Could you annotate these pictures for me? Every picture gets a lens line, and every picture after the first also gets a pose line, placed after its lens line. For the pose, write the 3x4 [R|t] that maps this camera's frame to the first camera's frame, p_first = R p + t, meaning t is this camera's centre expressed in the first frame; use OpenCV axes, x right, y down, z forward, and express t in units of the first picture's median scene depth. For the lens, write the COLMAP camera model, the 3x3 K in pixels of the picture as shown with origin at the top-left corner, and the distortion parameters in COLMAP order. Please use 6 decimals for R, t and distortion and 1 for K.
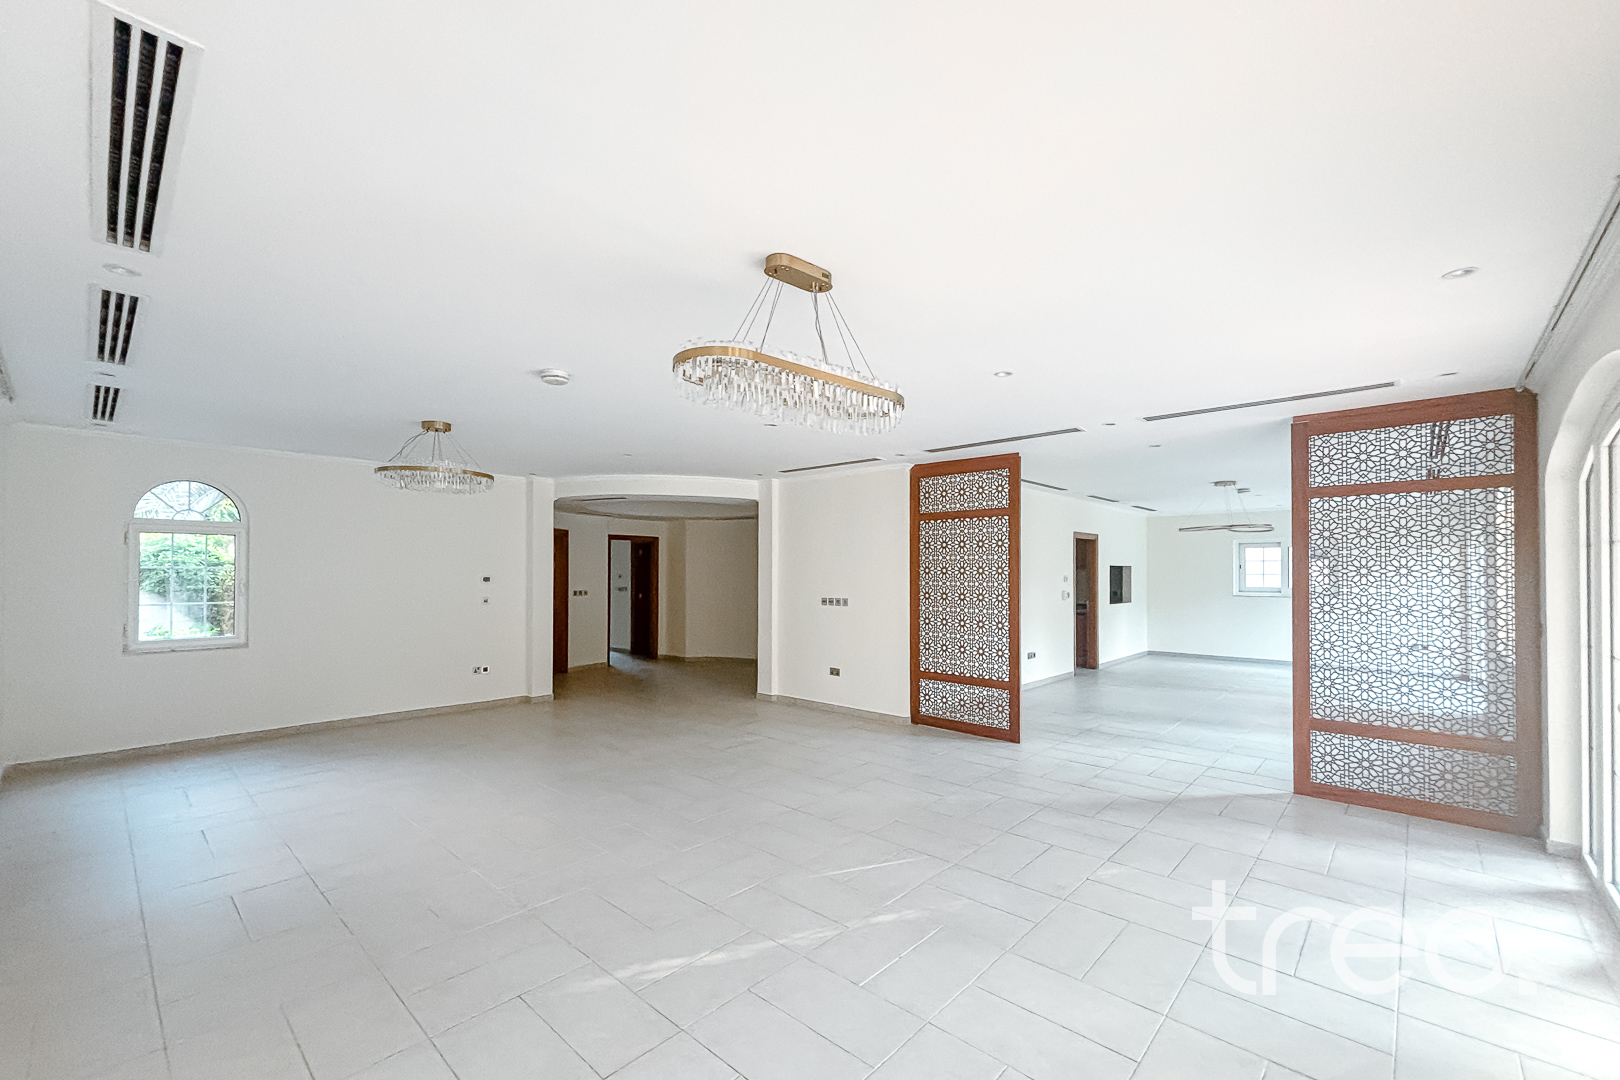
lens RADIAL K [[648.1, 0, 812.5], [0, 648.1, 562.9], [0, 0, 1]] dist [-0.013978, -0.000213]
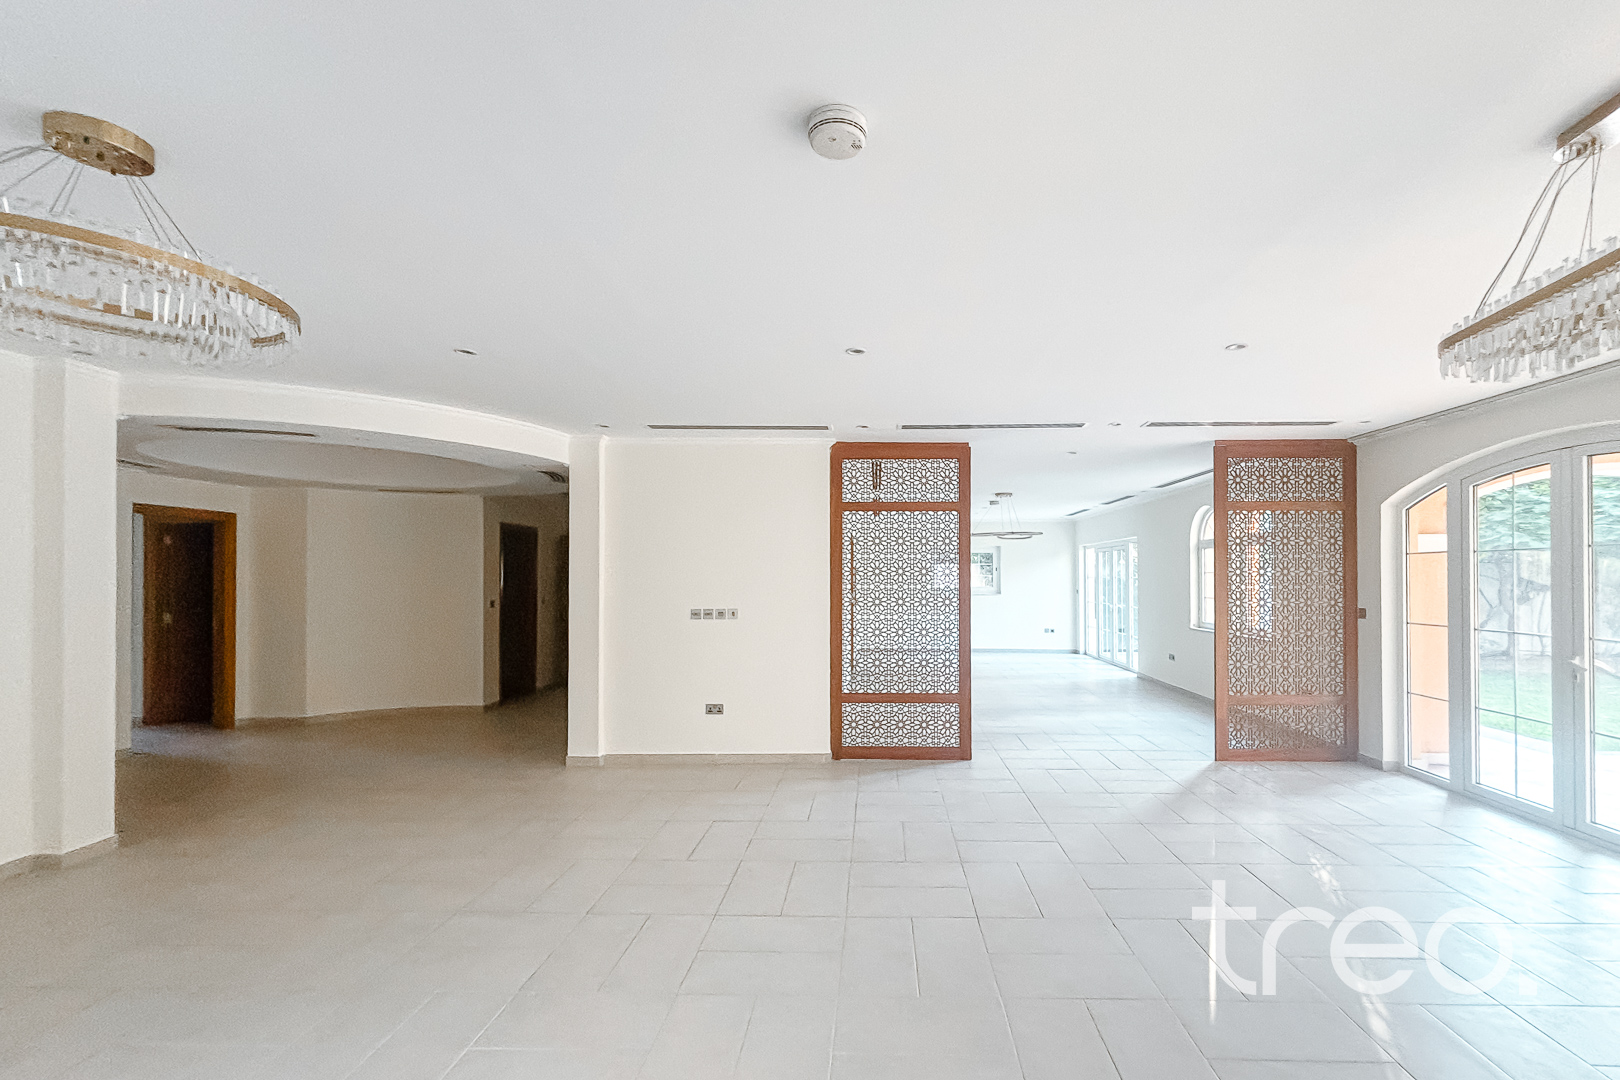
lens RADIAL K [[669.9, 0, 799.3], [0, 669.9, 560.7], [0, 0, 1]] dist [0.001089, -0.000207]
pose [[0.751447, 0.008427, 0.659739, -0.438230], [-0.005618, 0.999964, -0.006373, 0.003967], [-0.659769, 0.001083, 0.751468, 0.399475]]
